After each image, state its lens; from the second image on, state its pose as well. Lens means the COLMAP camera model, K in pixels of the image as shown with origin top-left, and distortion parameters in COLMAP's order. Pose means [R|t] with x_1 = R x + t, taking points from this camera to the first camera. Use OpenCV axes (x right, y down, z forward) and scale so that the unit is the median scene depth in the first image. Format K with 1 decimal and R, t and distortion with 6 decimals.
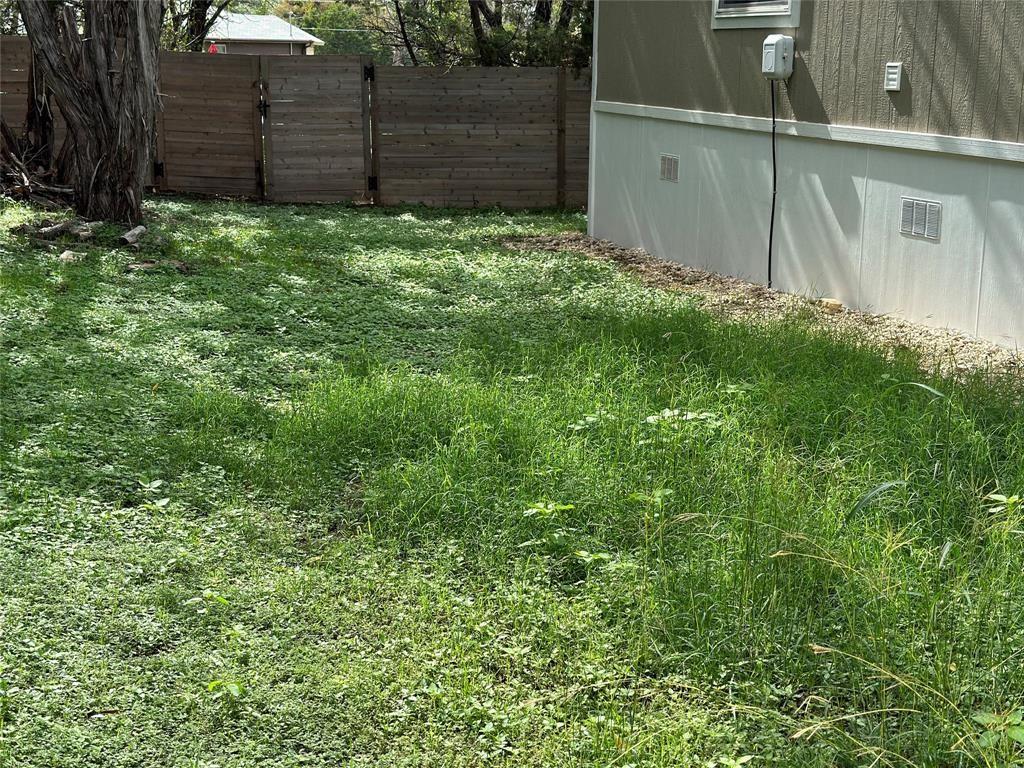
lens RADIAL K [[1444.7, 0, 509.5], [0, 1444.7, 389.3], [0, 0, 1]] dist [0.130243, 0.000000]
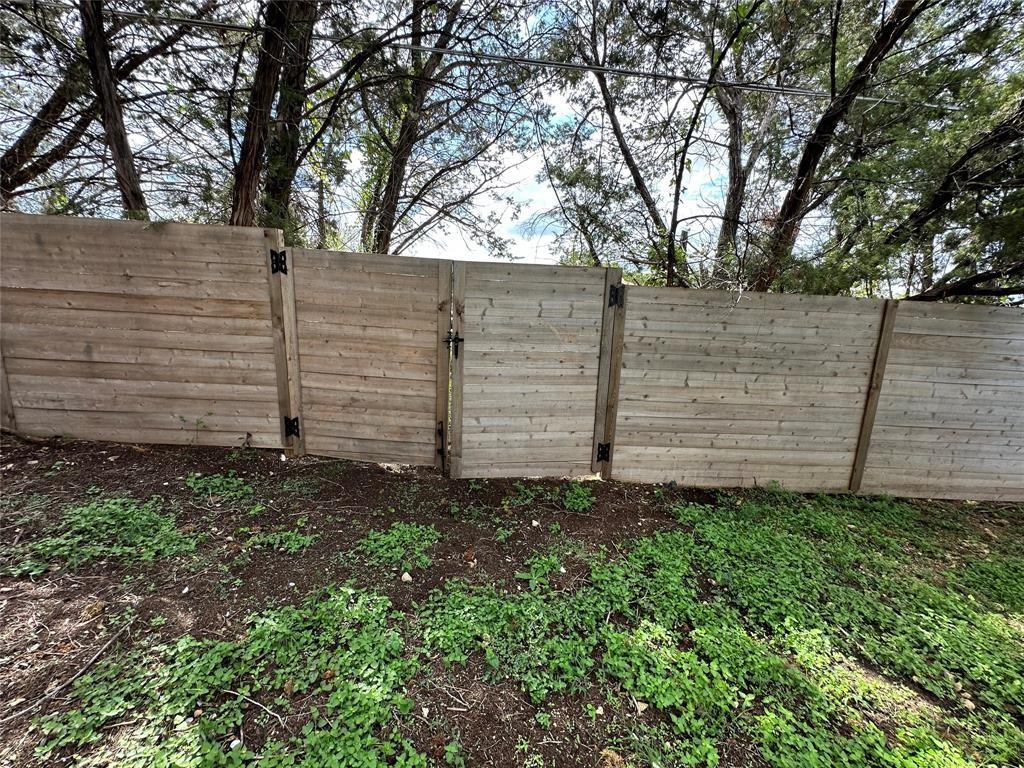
lens RADIAL K [[408.1, 0, 517.3], [0, 408.1, 377.1], [0, 0, 1]] dist [-0.001415, 0.000556]
pose [[0.998351, 0.034767, 0.045670, -0.147158], [-0.031921, 0.997589, -0.061628, -0.166388], [-0.047702, 0.060068, 0.997054, 0.812838]]
